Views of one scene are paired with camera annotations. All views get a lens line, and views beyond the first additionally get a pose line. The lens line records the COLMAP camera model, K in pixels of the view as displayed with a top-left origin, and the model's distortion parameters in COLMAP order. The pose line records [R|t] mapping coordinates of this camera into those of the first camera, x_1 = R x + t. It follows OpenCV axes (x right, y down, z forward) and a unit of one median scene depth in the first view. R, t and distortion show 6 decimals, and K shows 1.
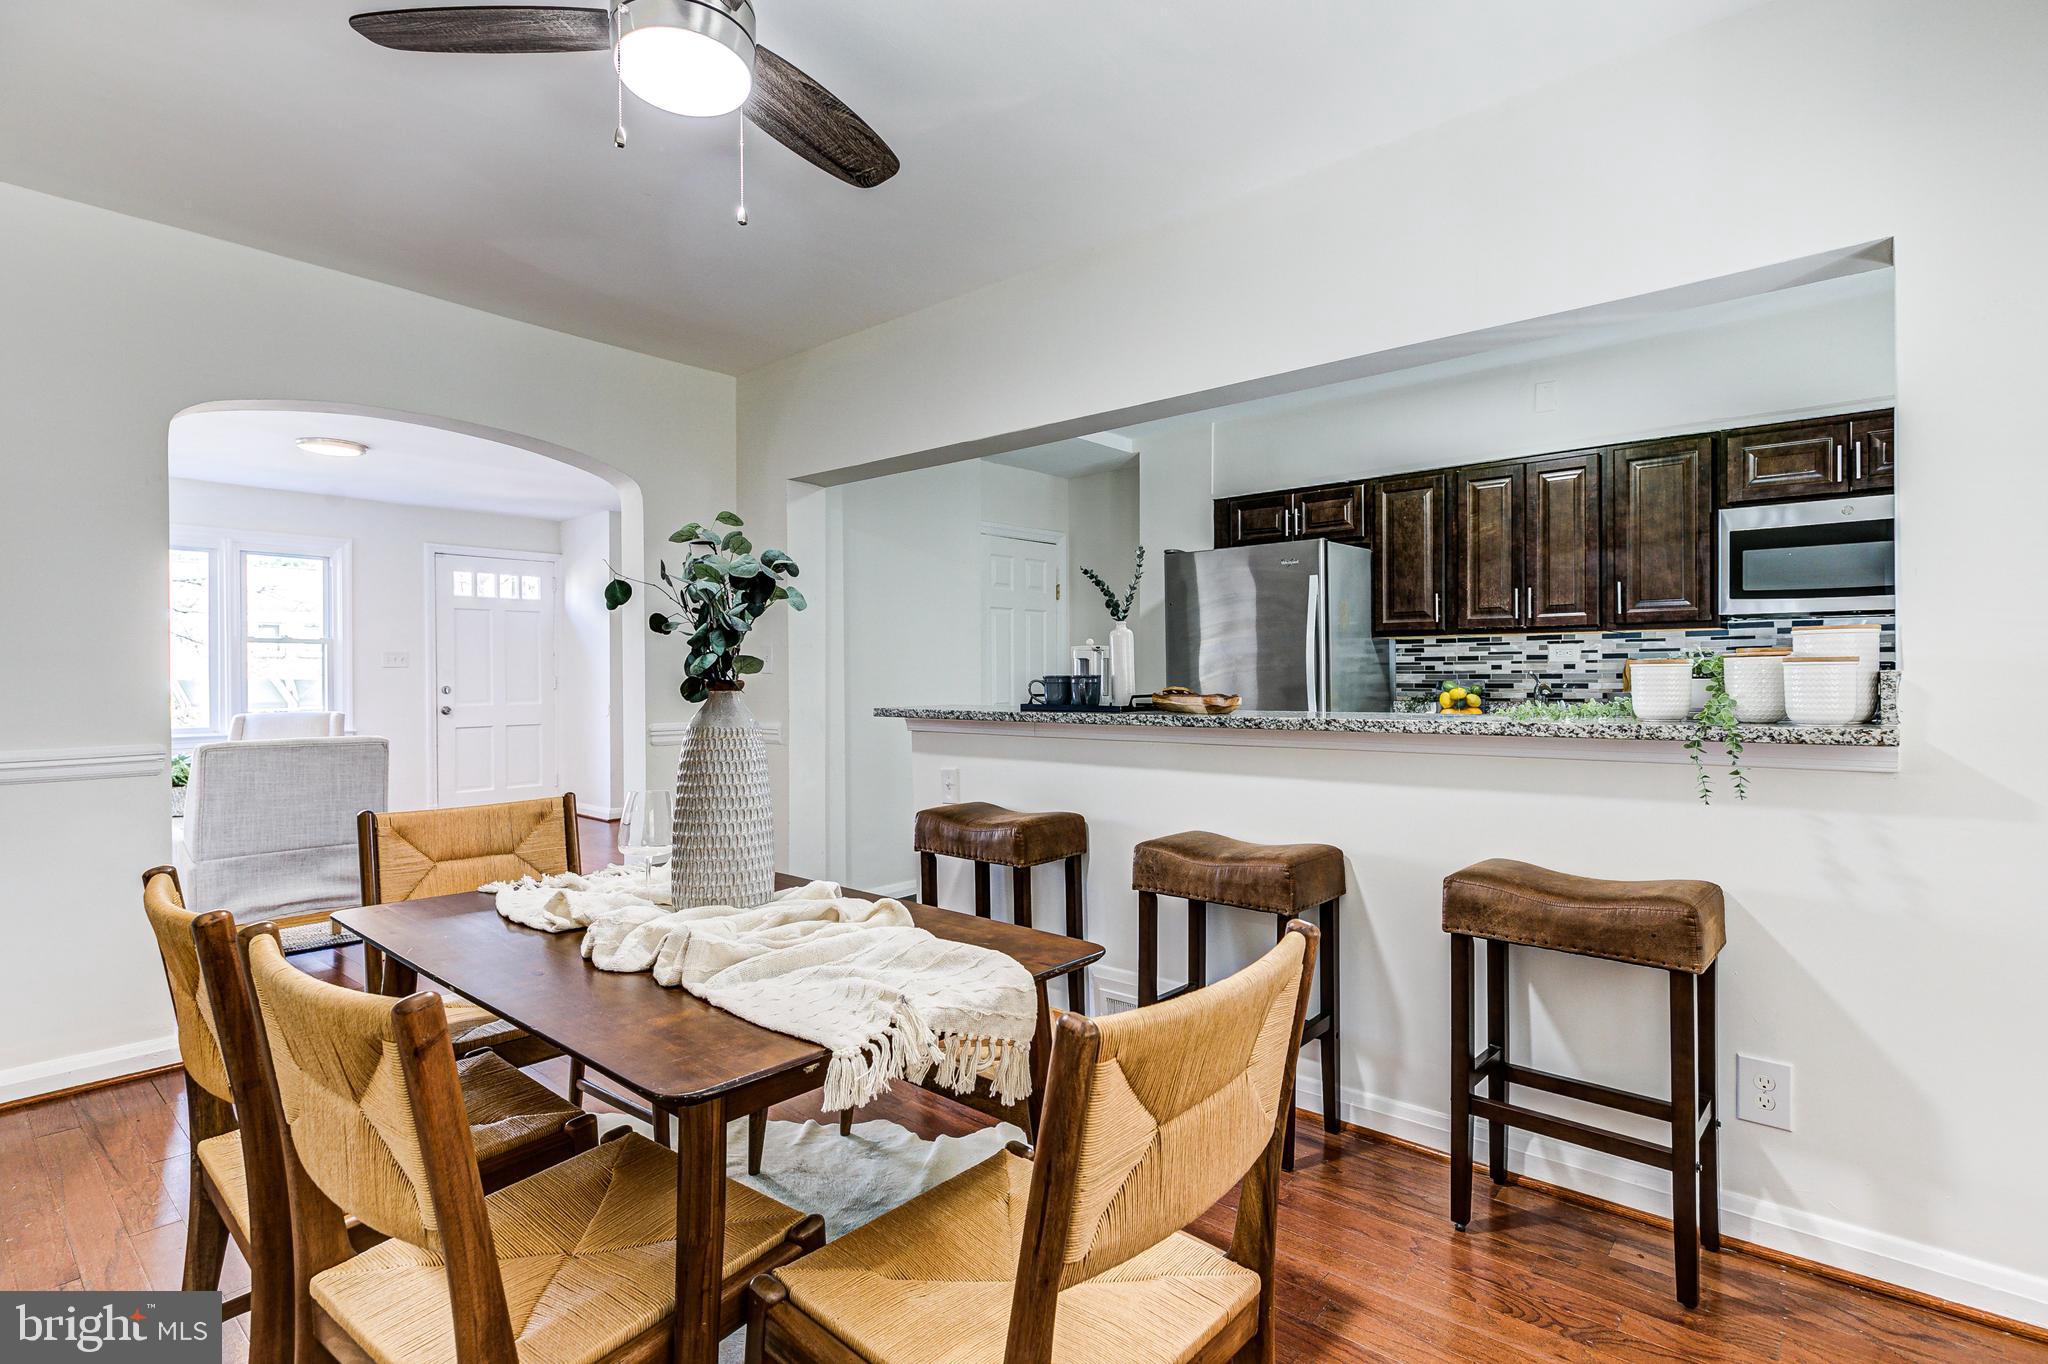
lens RADIAL K [[982.2, 0, 1033.4], [0, 982.2, 681.2], [0, 0, 1]] dist [0.004531, 0.002492]
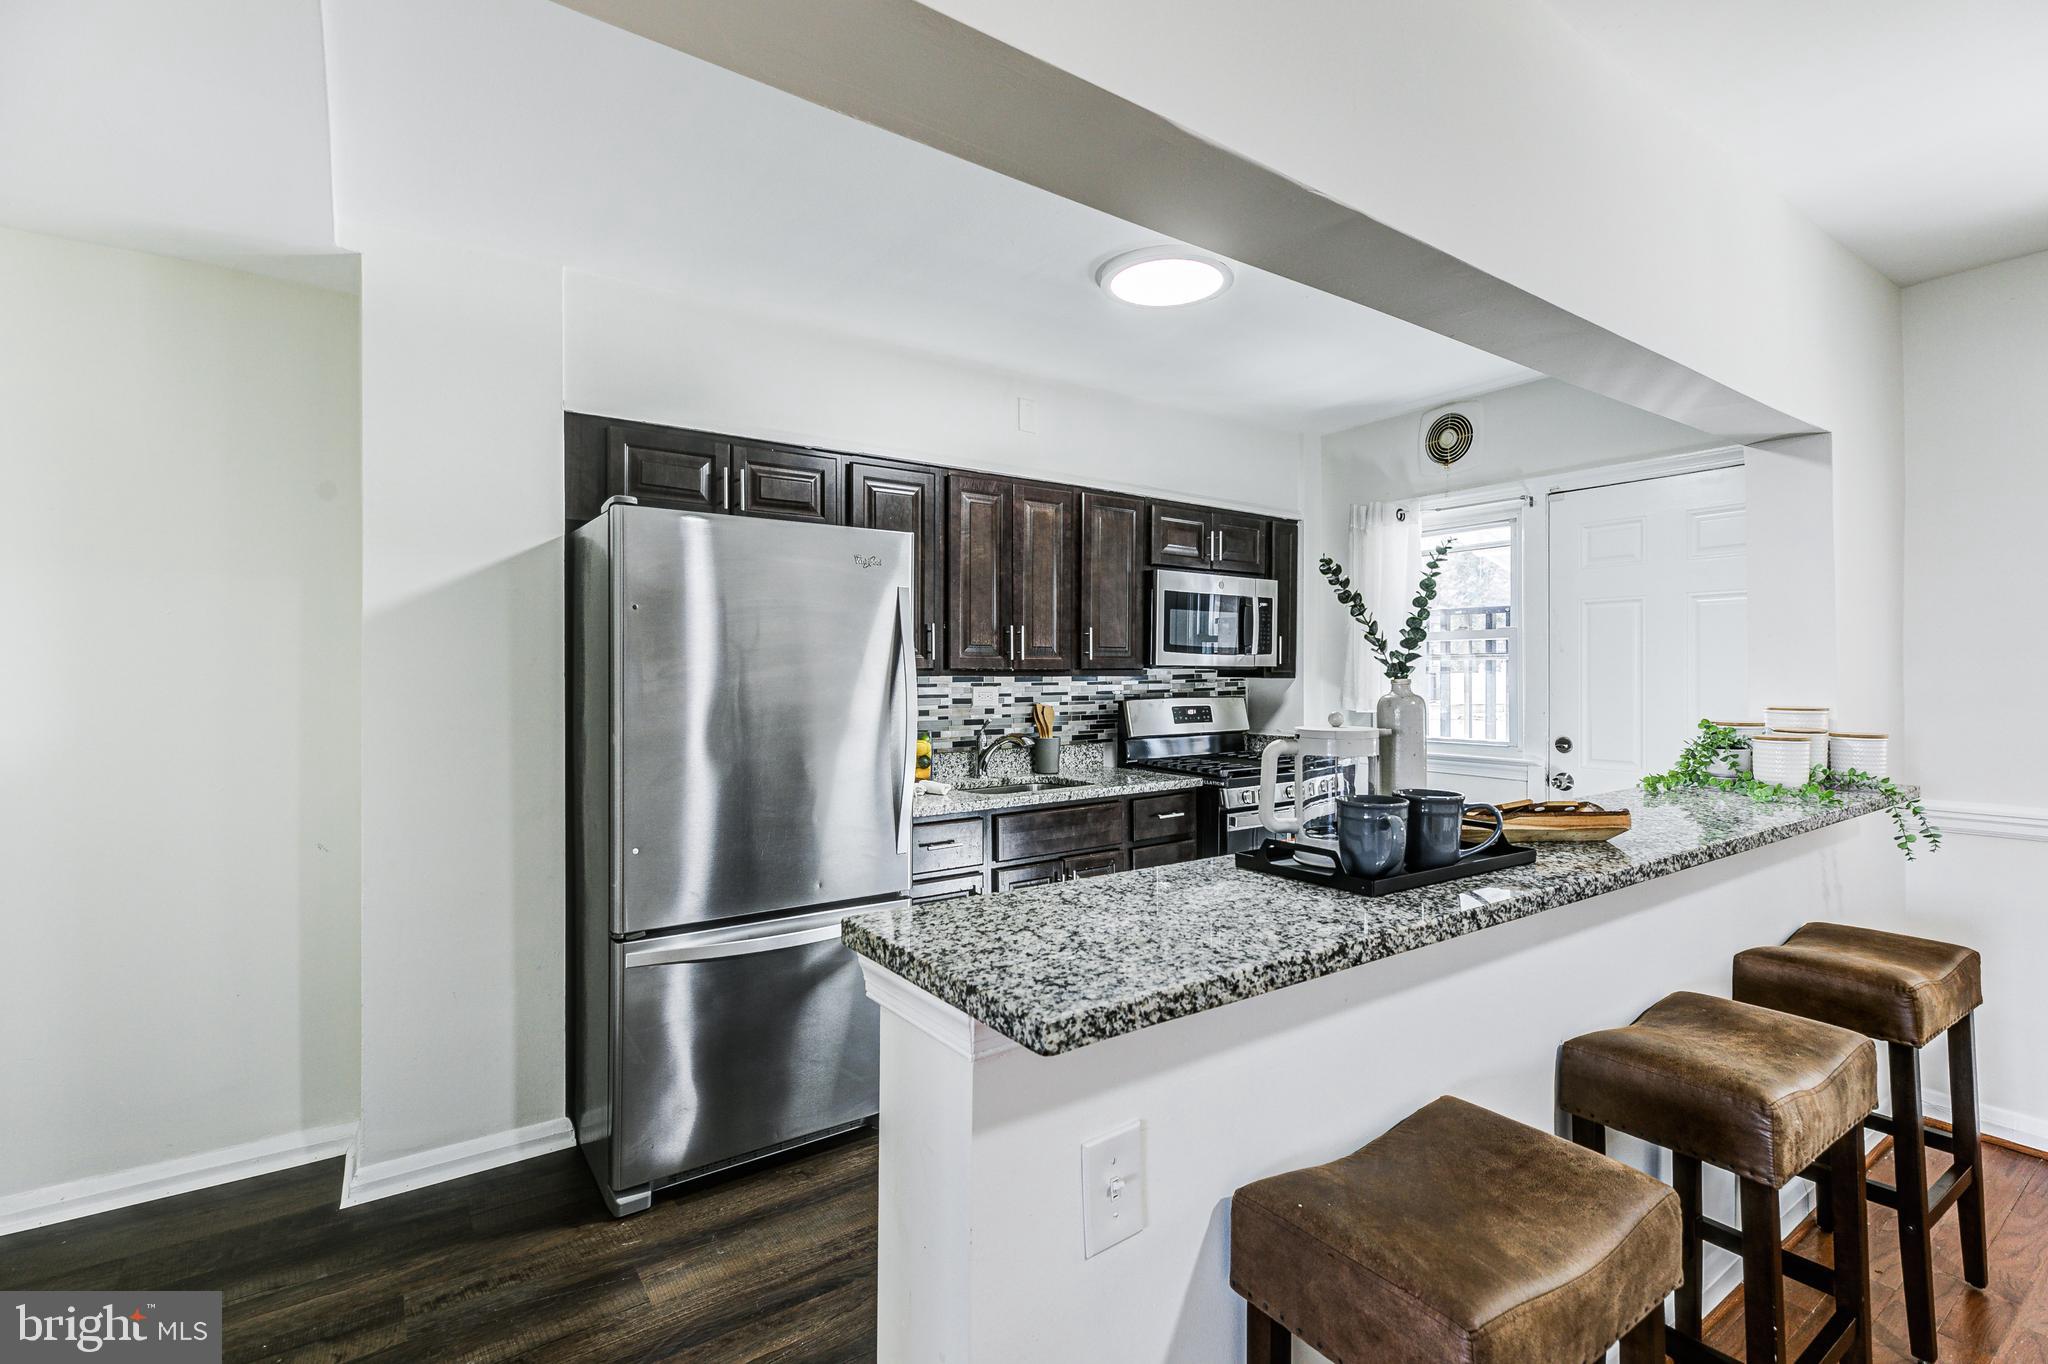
lens RADIAL K [[934.3, 0, 1033.1], [0, 934.3, 682.0], [0, 0, 1]] dist [0.011229, 0.000445]
pose [[0.238786, -0.002645, 0.971069, -0.285988], [0.008348, 0.999965, 0.000672, -0.040944], [-0.971036, 0.007946, 0.238799, 0.721693]]
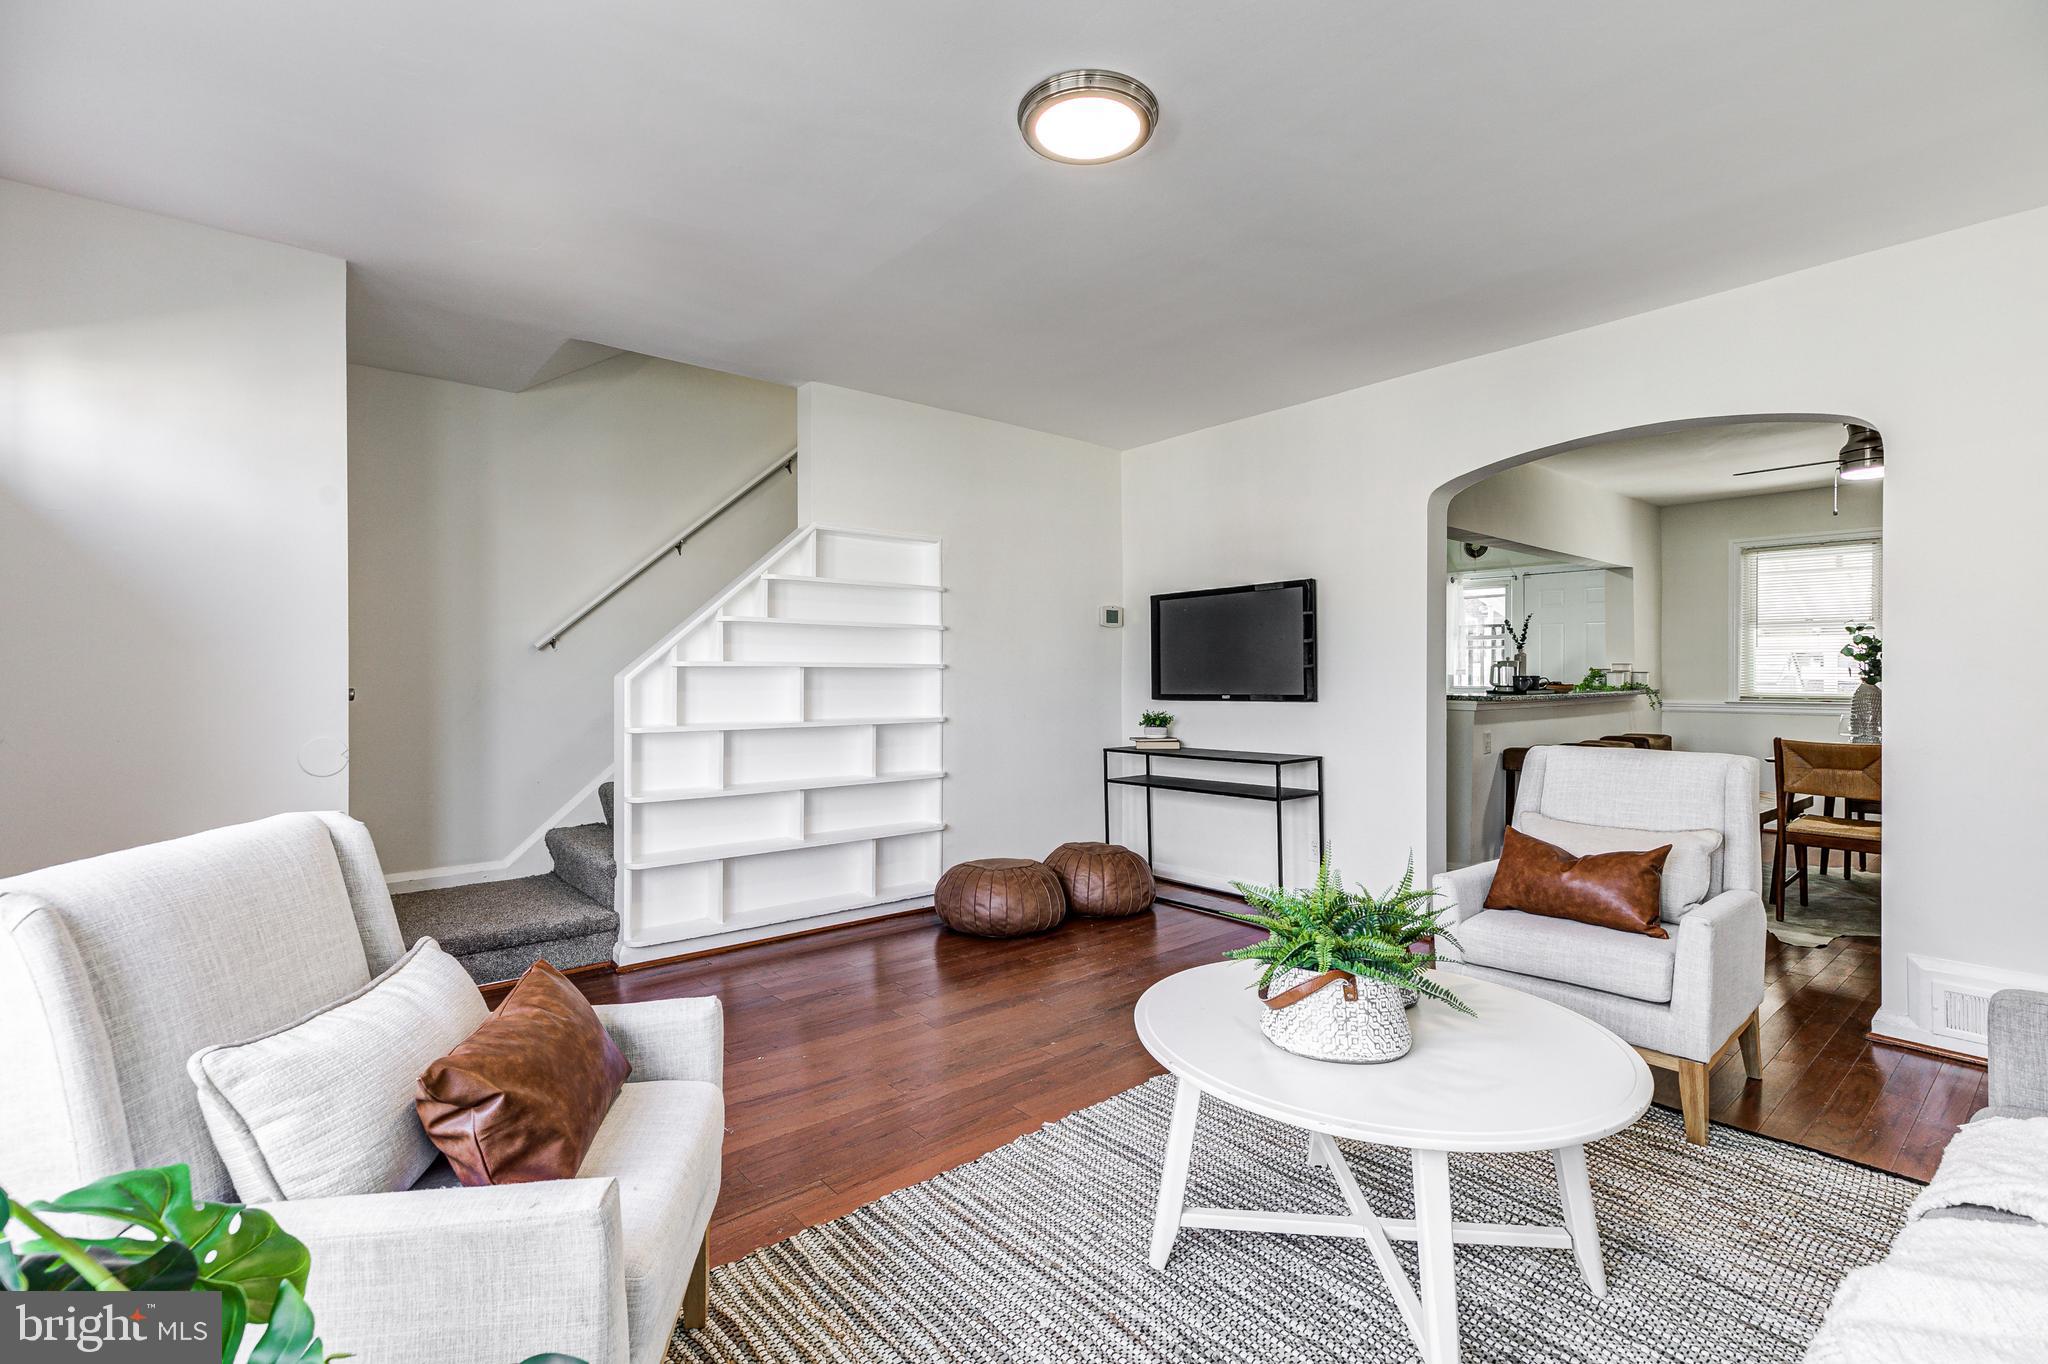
lens RADIAL K [[934.3, 0, 1032.1], [0, 934.3, 673.5], [0, 0, 1]] dist [0.011229, 0.000445]
pose [[0.149734, 0.003369, 0.988721, -1.321259], [0.006753, 0.999967, -0.004430, -0.006197], [-0.988703, 0.007341, 0.149706, 1.149391]]
